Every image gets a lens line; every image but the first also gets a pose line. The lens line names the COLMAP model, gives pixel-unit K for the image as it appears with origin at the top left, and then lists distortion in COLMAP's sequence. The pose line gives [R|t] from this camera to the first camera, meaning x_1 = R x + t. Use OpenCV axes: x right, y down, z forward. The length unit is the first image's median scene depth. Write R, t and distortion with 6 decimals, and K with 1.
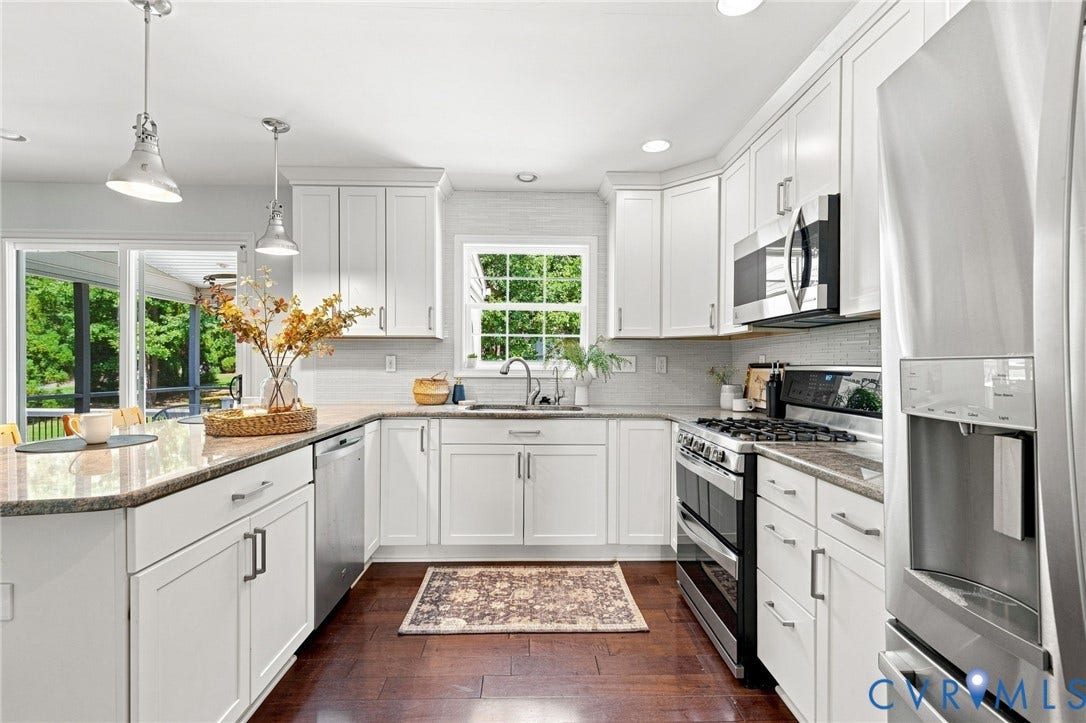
lens RADIAL K [[499.7, 0, 539.5], [0, 499.7, 366.7], [0, 0, 1]] dist [0.002293, 0.000275]
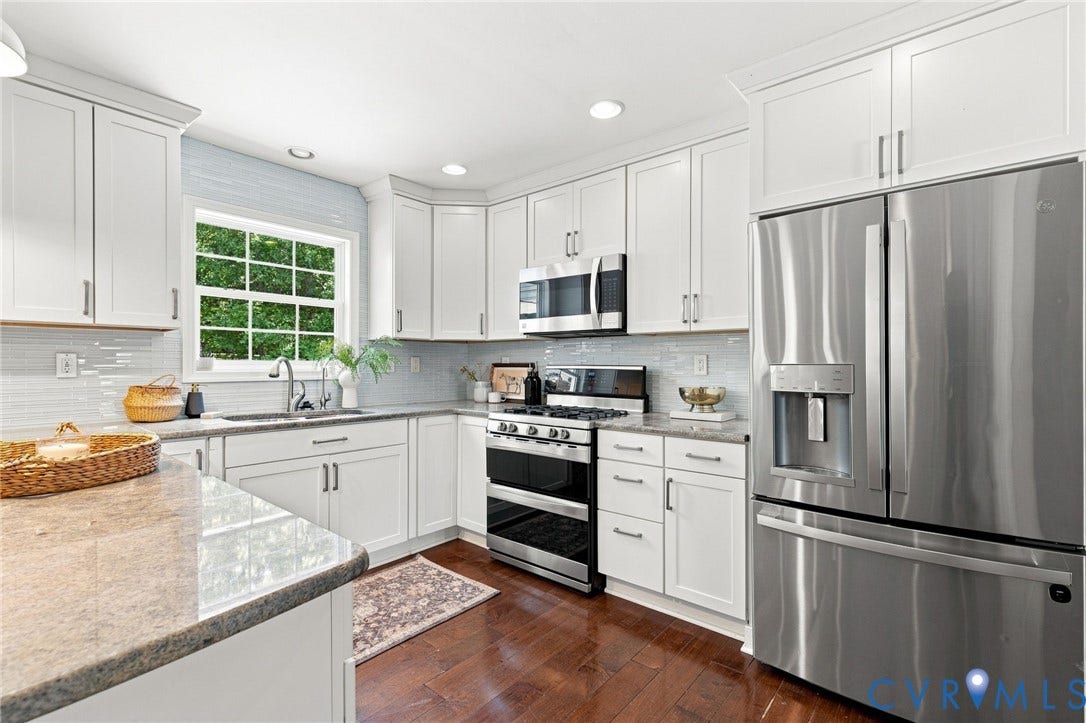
lens RADIAL K [[492.6, 0, 543.0], [0, 492.6, 361.5], [0, 0, 1]] dist [0.002393, 0.000050]
pose [[0.665164, -0.000777, 0.746697, -0.444107], [0.005287, 0.999979, -0.003668, -0.006822], [-0.746678, 0.006388, 0.665155, 0.117296]]
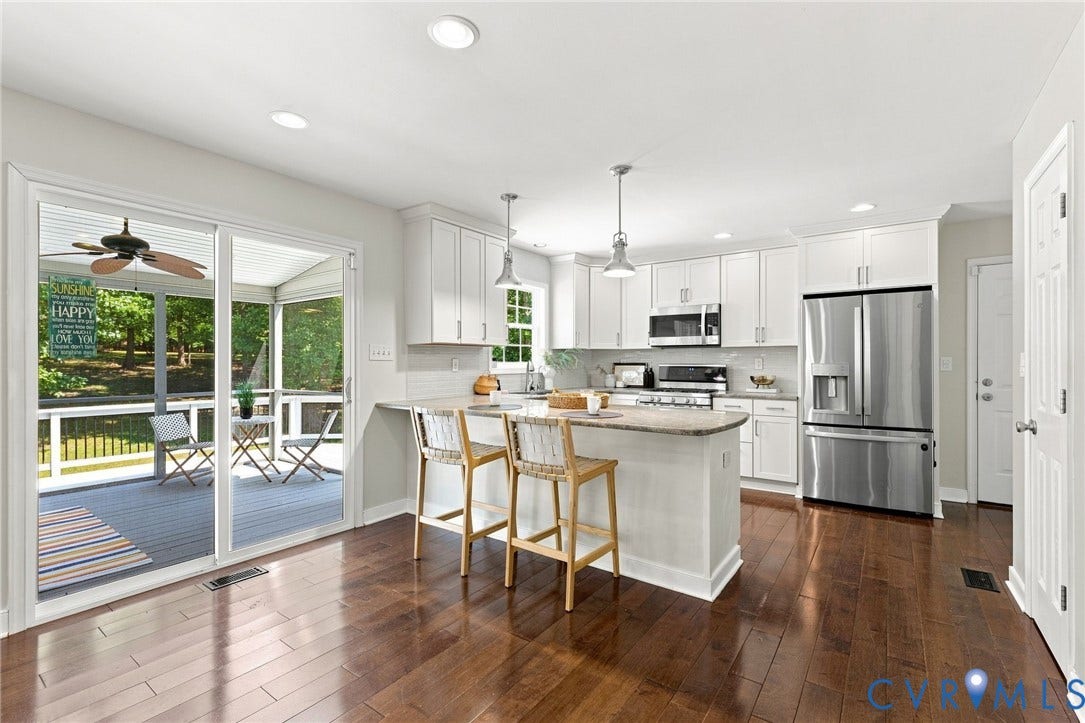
lens RADIAL K [[492.1, 0, 542.5], [0, 492.1, 361.5], [0, 0, 1]] dist [0.002393, 0.000050]
pose [[0.596228, -0.003449, 0.802808, -1.419134], [0.007331, 0.999972, -0.001148, -0.014667], [-0.802782, 0.006569, 0.596237, 0.095457]]
